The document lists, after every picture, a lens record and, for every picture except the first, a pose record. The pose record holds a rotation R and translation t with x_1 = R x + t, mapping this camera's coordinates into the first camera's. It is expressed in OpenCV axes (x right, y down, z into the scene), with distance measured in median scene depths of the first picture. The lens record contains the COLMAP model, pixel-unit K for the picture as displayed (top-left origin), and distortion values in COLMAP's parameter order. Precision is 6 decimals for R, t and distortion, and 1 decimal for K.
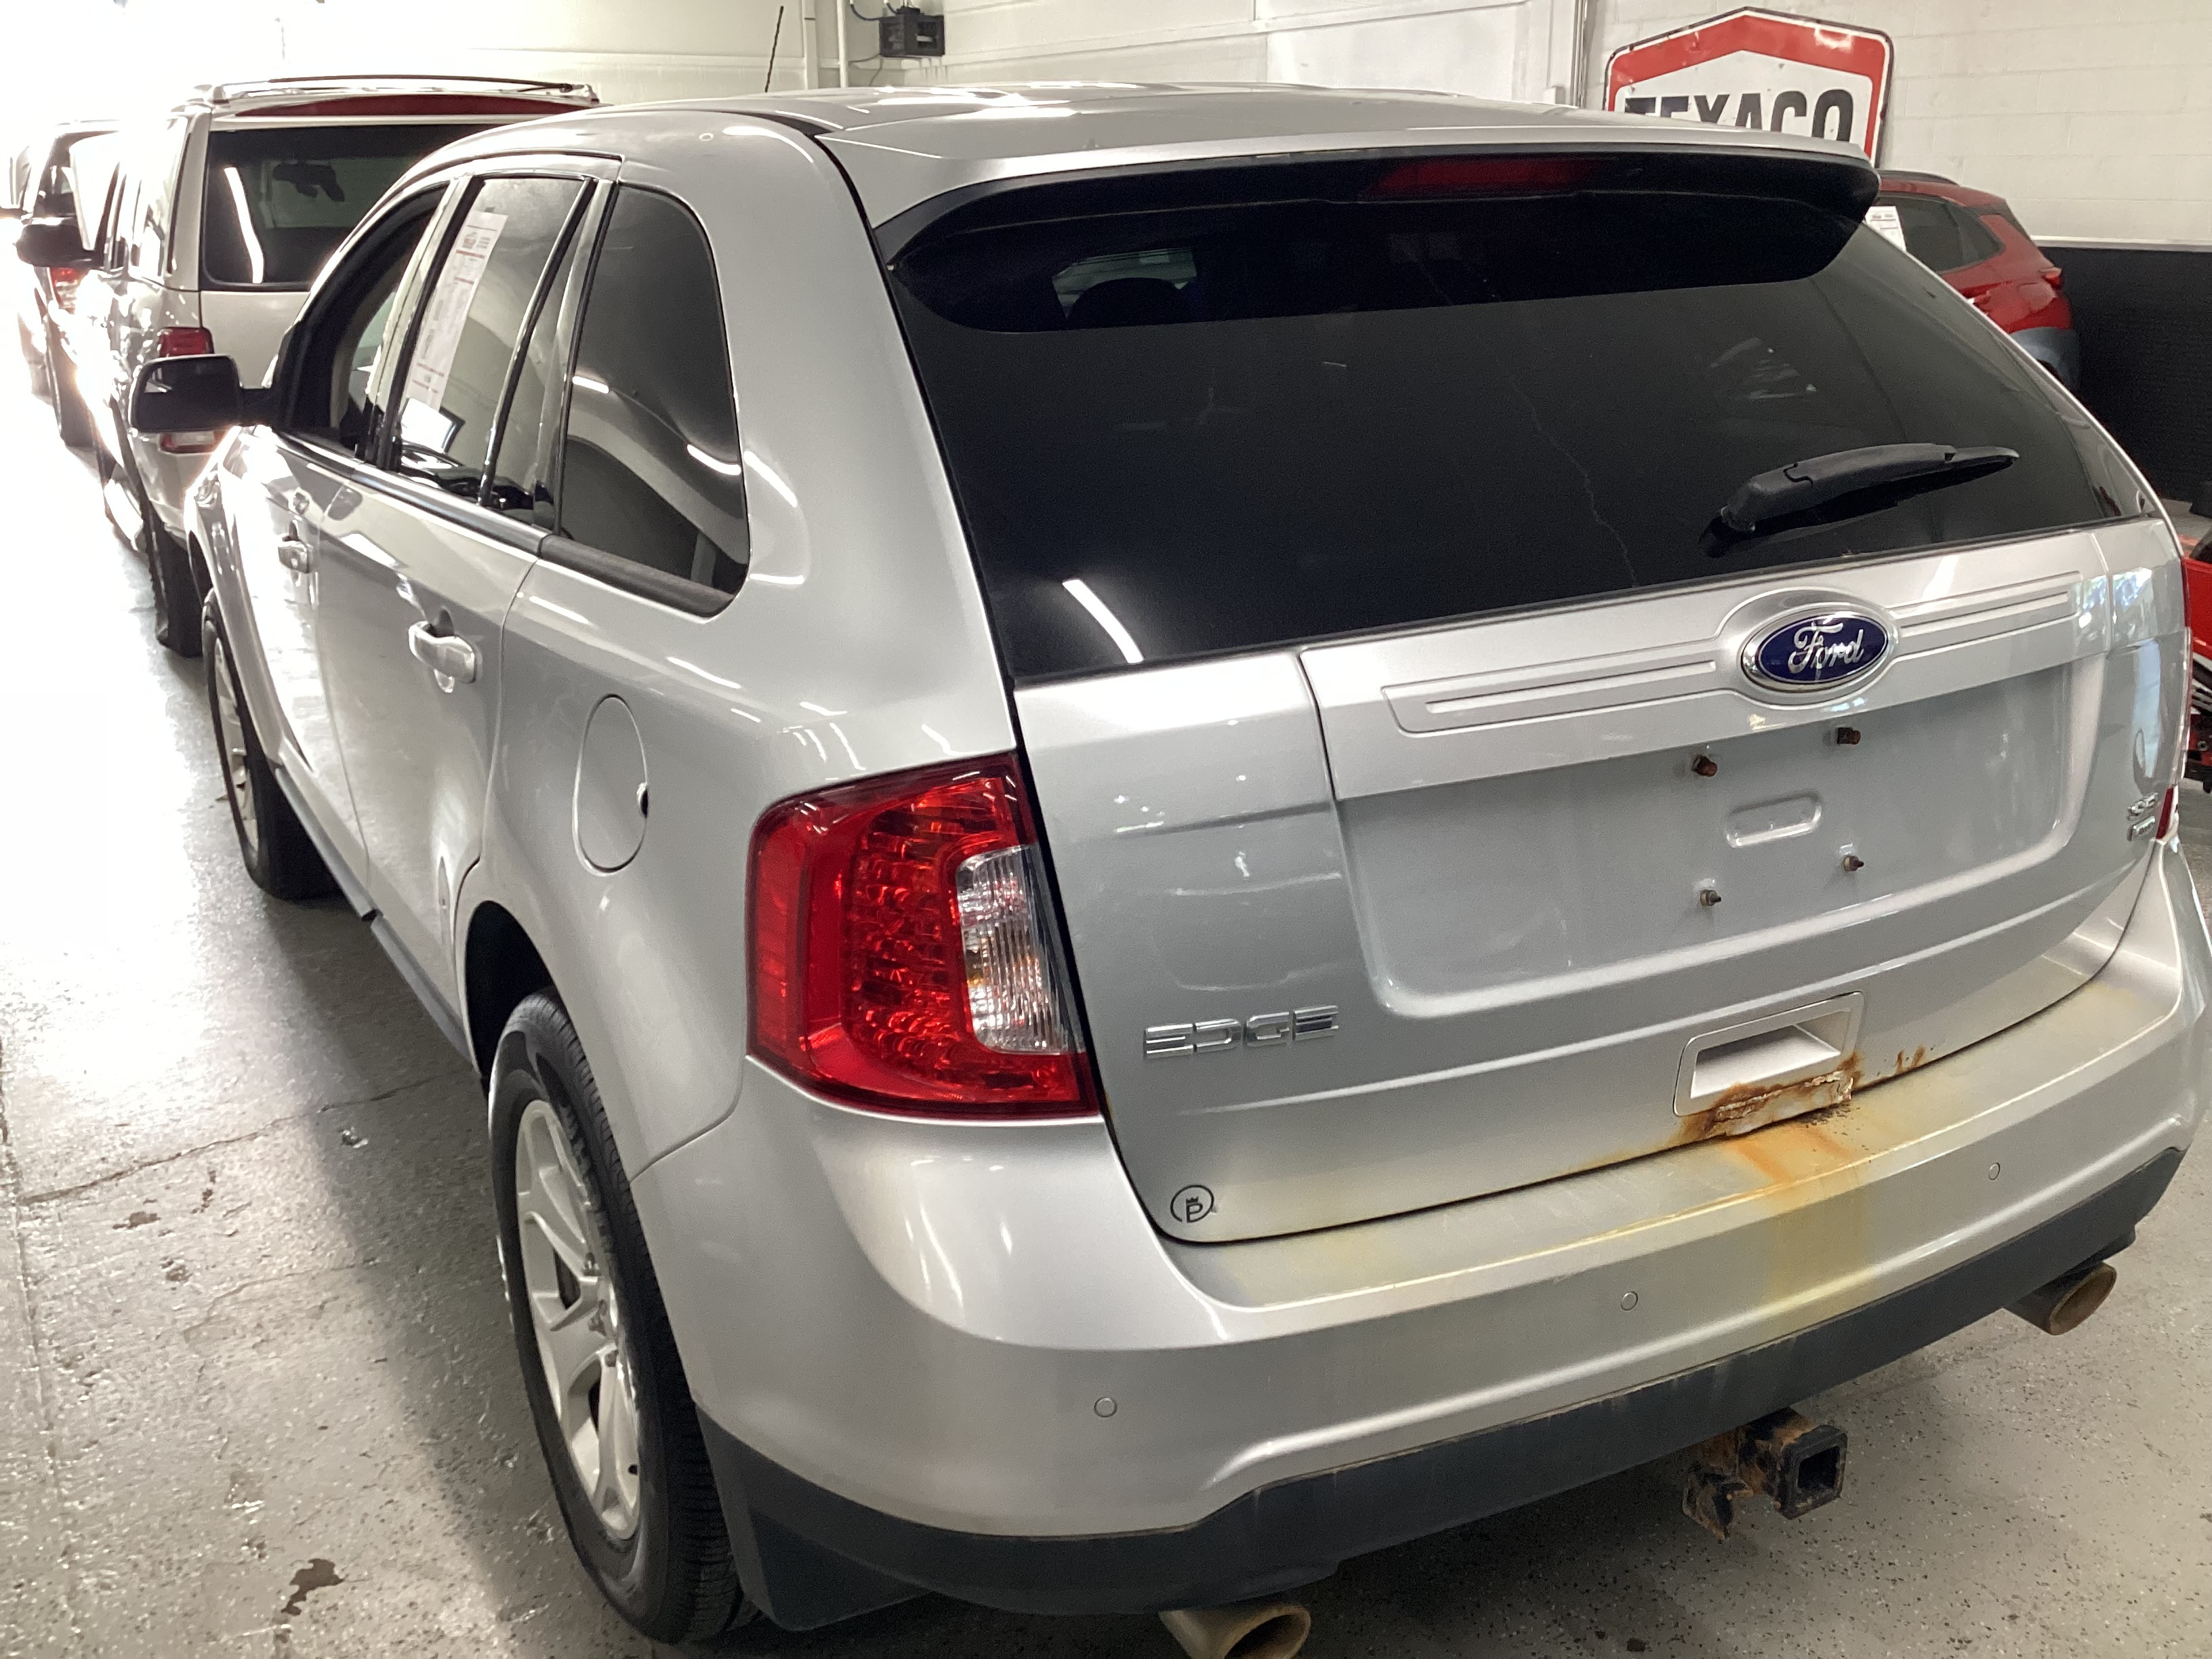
lens RADIAL K [[2034.4, 0, 1101.2], [0, 2034.4, 813.3], [0, 0, 1]] dist [0.054920, 0.000000]
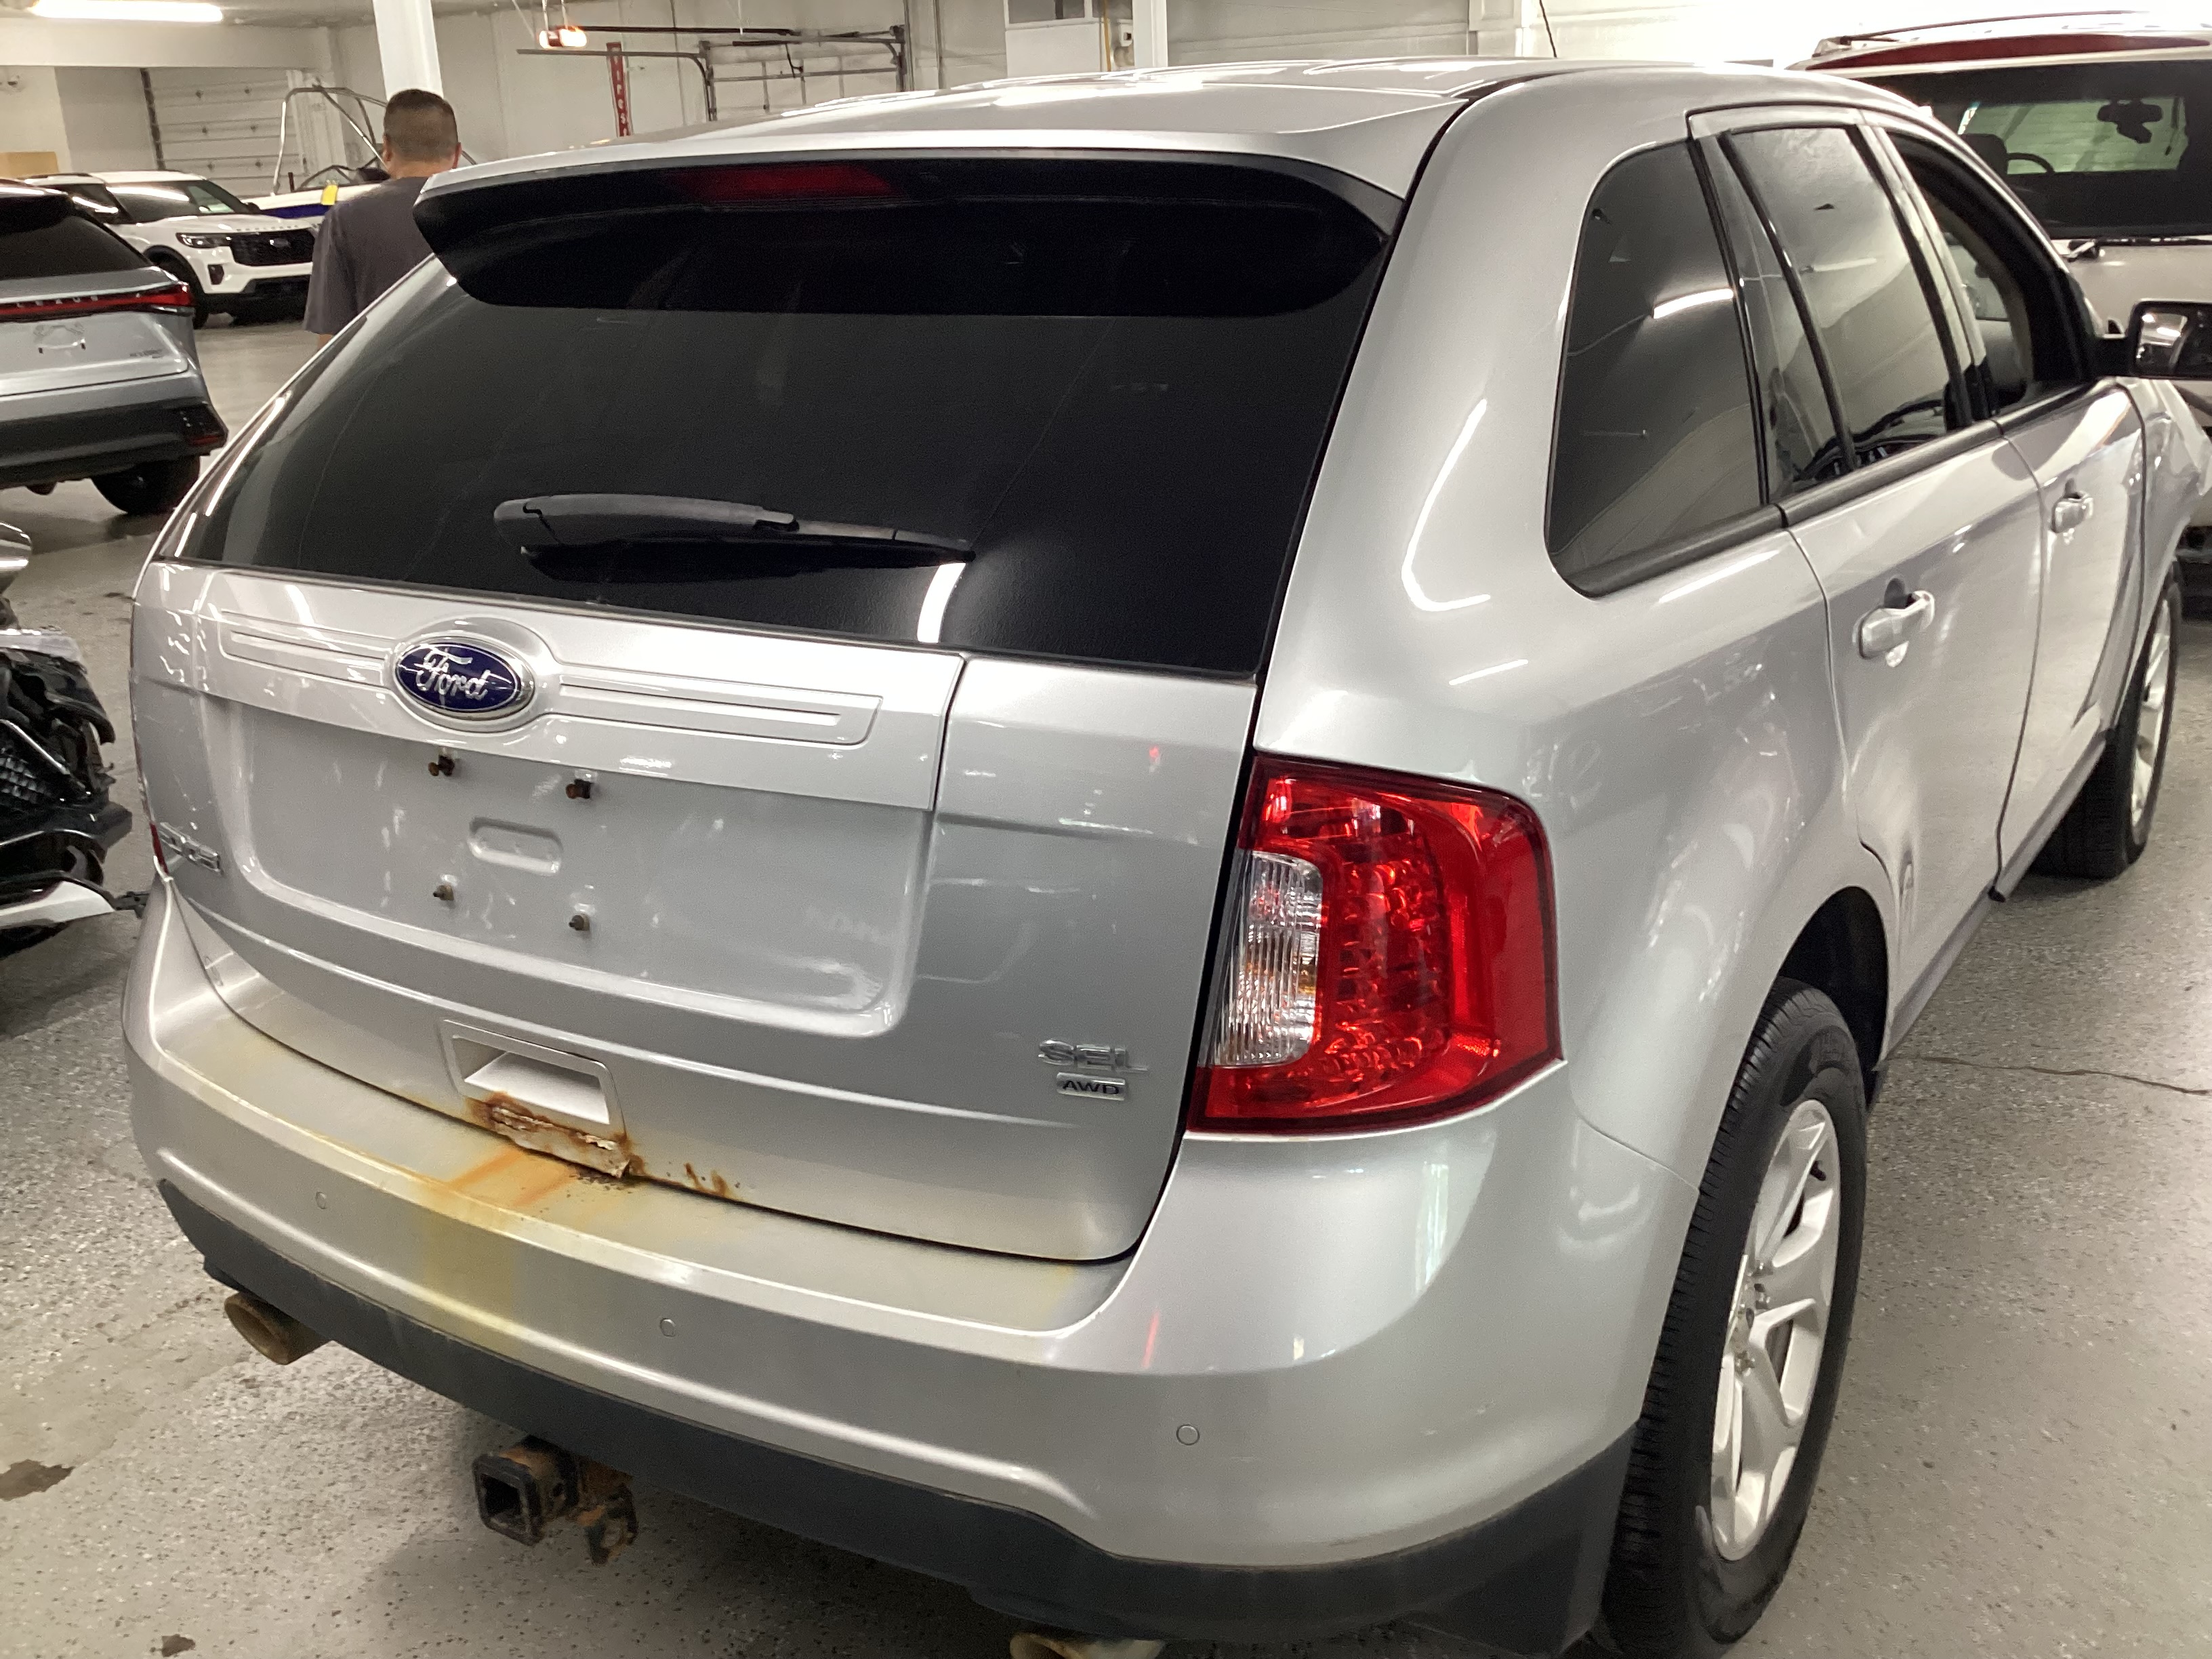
lens RADIAL K [[2034.4, 0, 1098.5], [0, 2034.4, 845.8], [0, 0, 1]] dist [0.054920, 0.000000]
pose [[0.455053, 0.273134, -0.847540, 1.272212], [-0.235049, 0.954882, 0.181527, -0.239349], [0.858882, 0.116610, 0.498722, 0.728153]]
